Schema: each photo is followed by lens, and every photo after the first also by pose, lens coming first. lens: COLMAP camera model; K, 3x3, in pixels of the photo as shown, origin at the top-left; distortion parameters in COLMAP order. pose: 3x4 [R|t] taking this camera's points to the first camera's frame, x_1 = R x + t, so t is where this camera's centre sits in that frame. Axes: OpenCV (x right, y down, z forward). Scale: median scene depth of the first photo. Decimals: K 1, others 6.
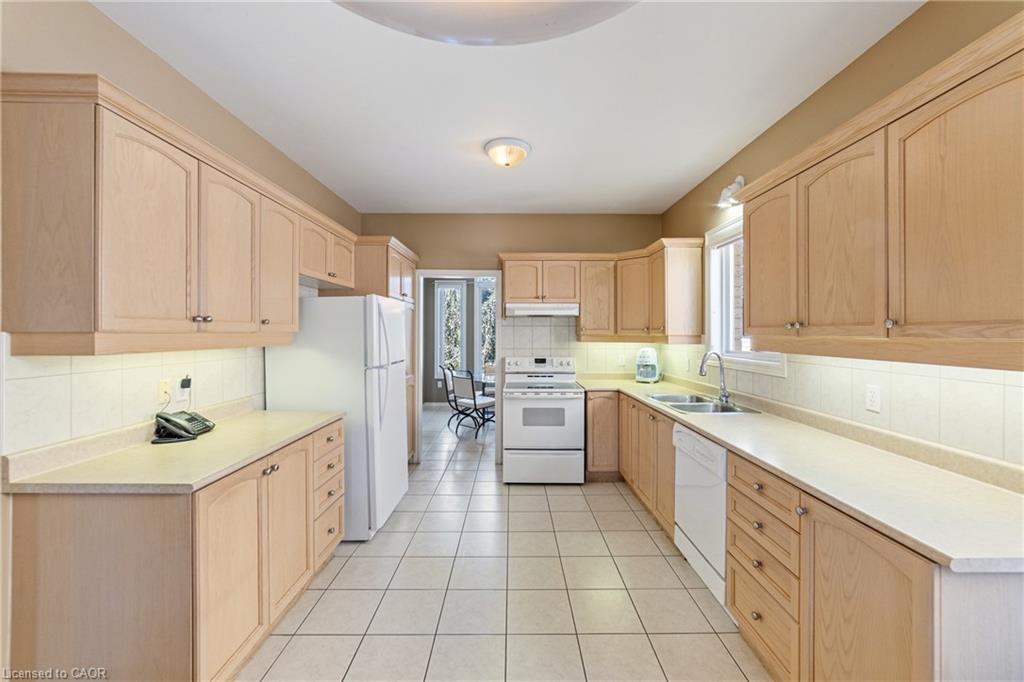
lens RADIAL K [[400.7, 0, 508.8], [0, 400.7, 334.8], [0, 0, 1]] dist [-0.000765, 0.000254]
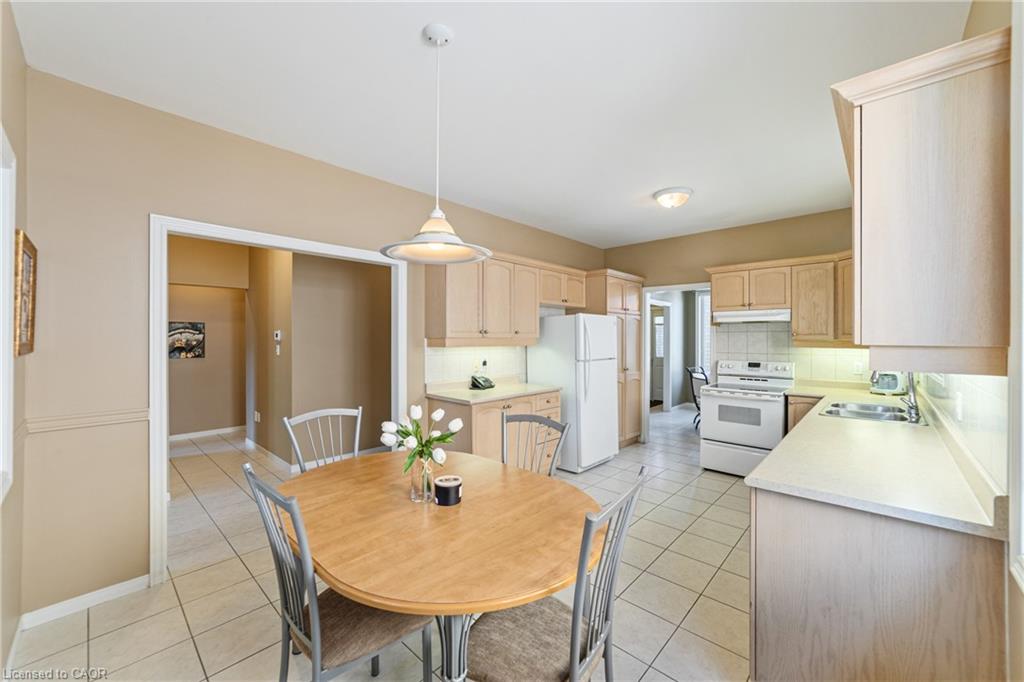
lens RADIAL K [[400.7, 0, 522.7], [0, 400.7, 341.7], [0, 0, 1]] dist [-0.000765, 0.000254]
pose [[0.745915, 0.004241, -0.666027, 0.370079], [-0.002188, 0.999990, 0.003916, 0.001717], [0.666037, -0.001464, 0.745917, -0.207200]]
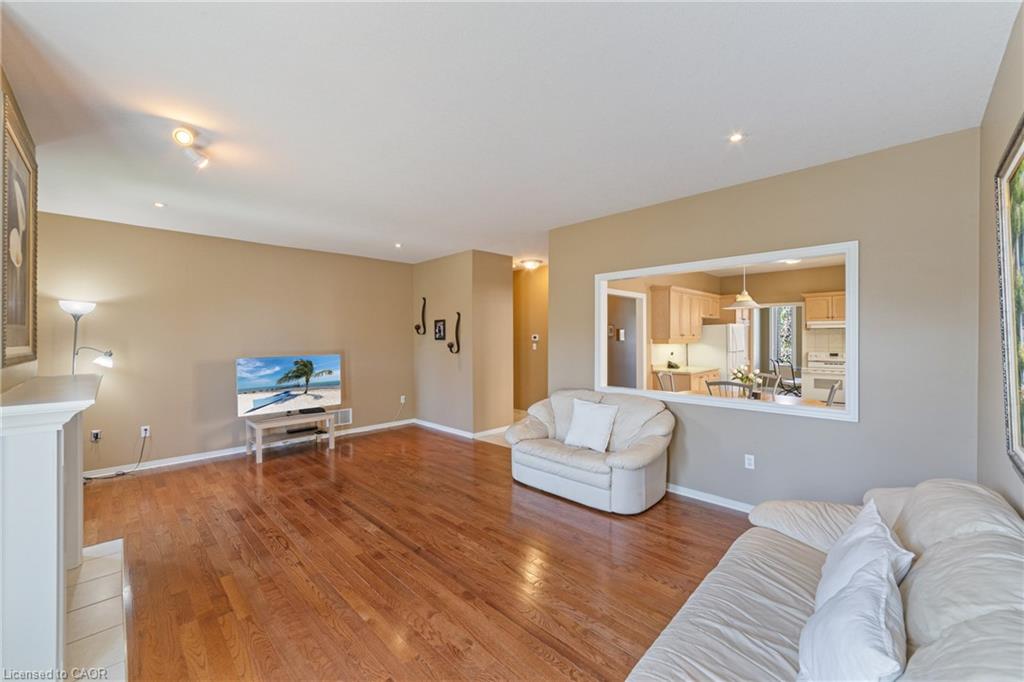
lens RADIAL K [[400.7, 0, 526.6], [0, 400.7, 340.0], [0, 0, 1]] dist [-0.000765, 0.000254]
pose [[0.721548, 0.000930, -0.692364, 0.354123], [0.001635, 0.999994, 0.003047, -0.003975], [0.692362, -0.003330, 0.721542, -1.243081]]
